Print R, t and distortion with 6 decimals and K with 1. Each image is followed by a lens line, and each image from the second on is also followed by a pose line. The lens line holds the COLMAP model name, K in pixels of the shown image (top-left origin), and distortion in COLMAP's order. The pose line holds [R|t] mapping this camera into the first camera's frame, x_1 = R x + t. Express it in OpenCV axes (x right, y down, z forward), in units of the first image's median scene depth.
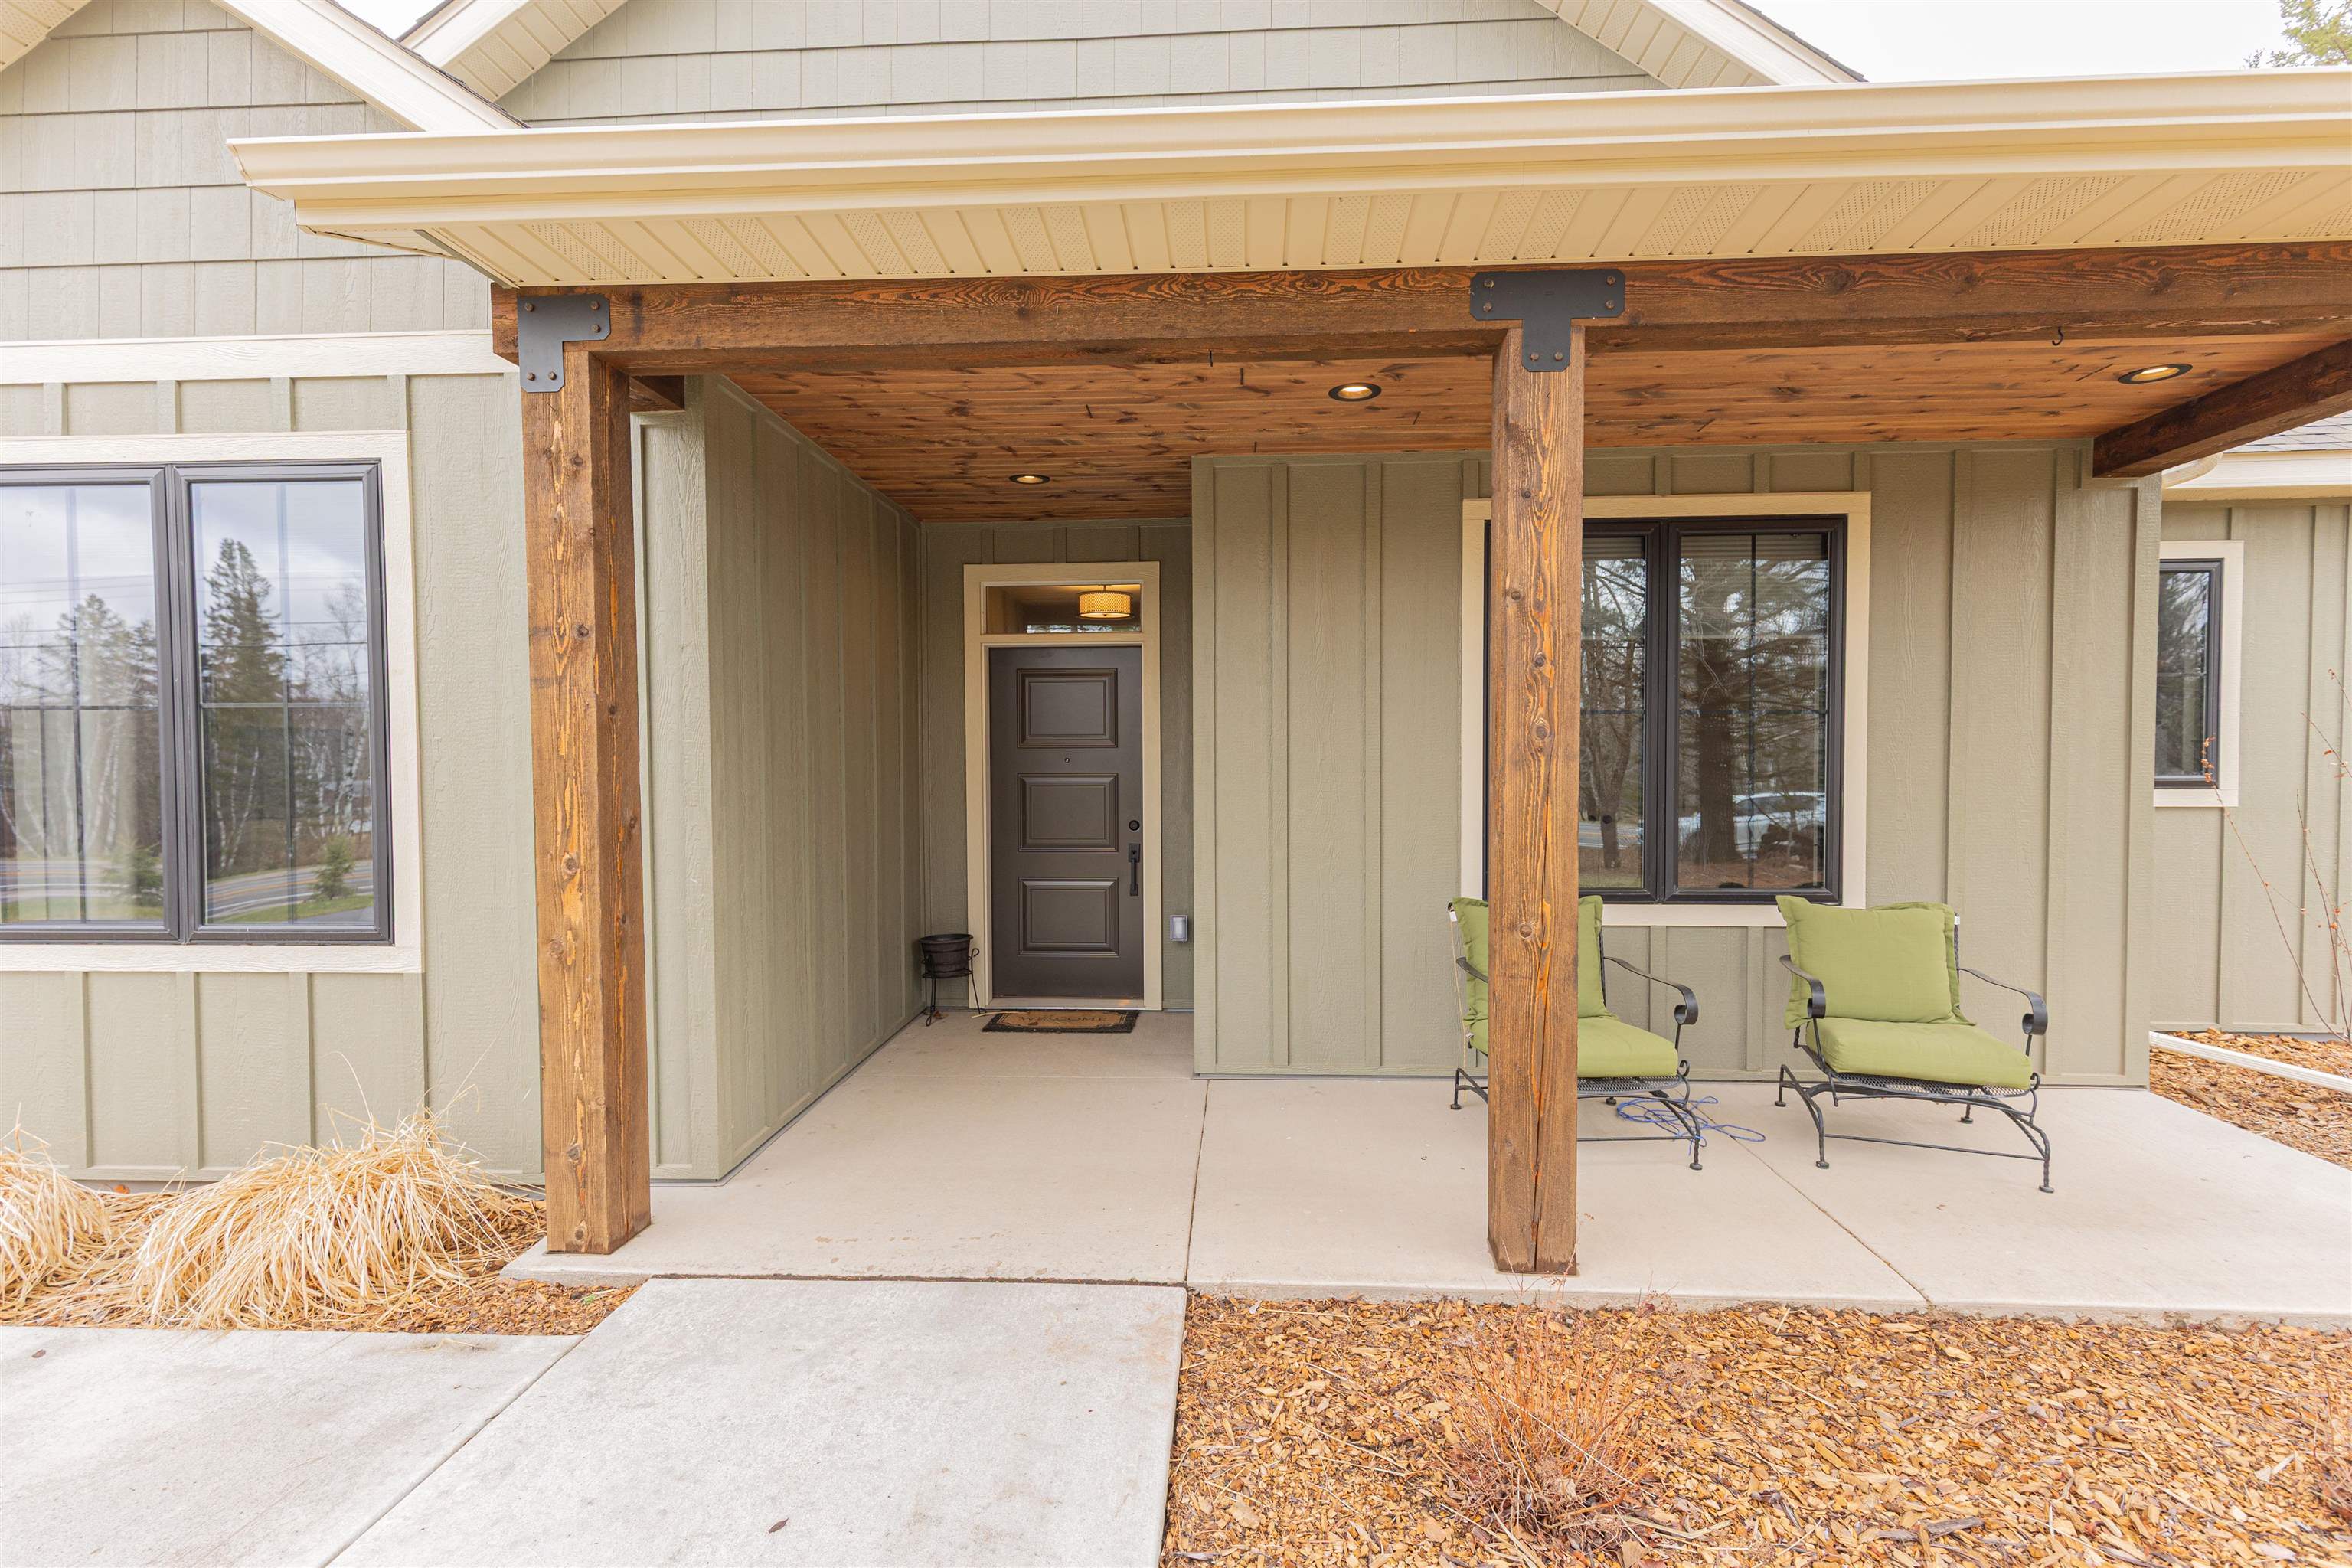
lens RADIAL K [[1080.9, 0, 1183.5], [0, 1080.9, 791.0], [0, 0, 1]] dist [0.004716, -0.000661]
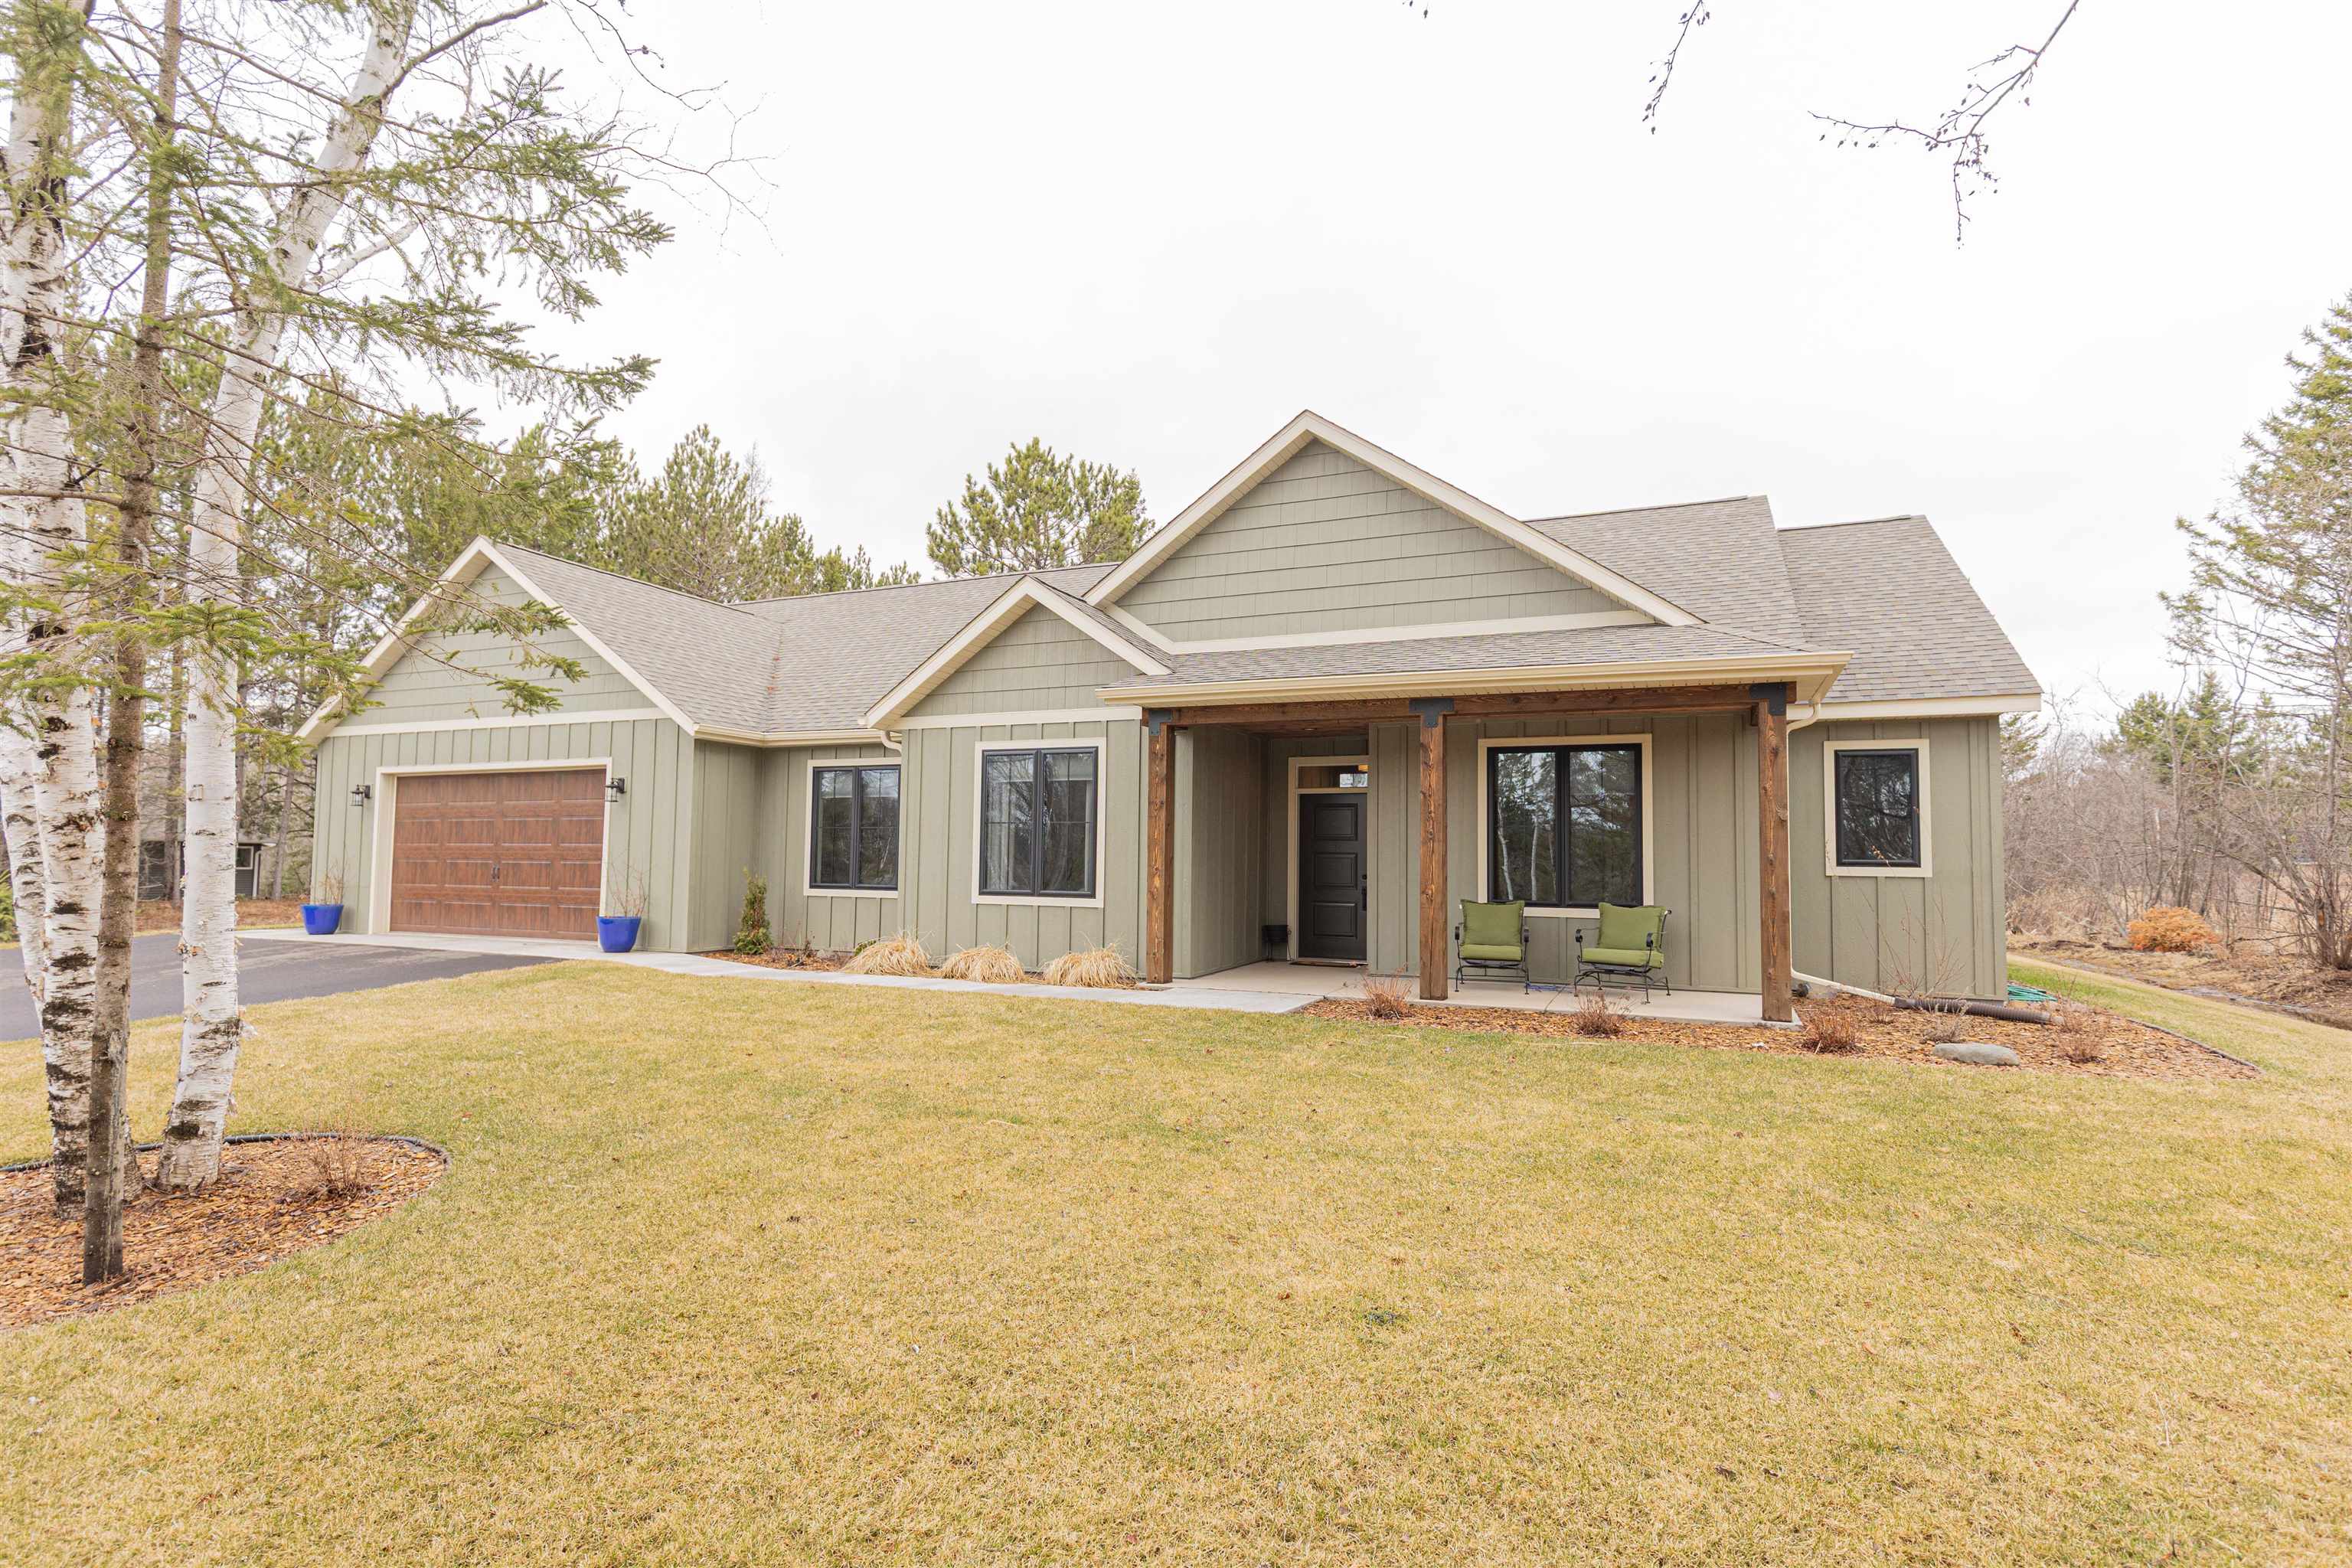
lens RADIAL K [[1280.3, 0, 1176.0], [0, 1280.3, 784.0], [0, 0, 1]] dist [0.000542, 0.000035]
pose [[0.936001, -0.007132, -0.351924, 0.808786], [-0.027285, 0.995316, -0.092740, 0.150553], [0.350937, 0.096407, 0.931423, -2.433474]]
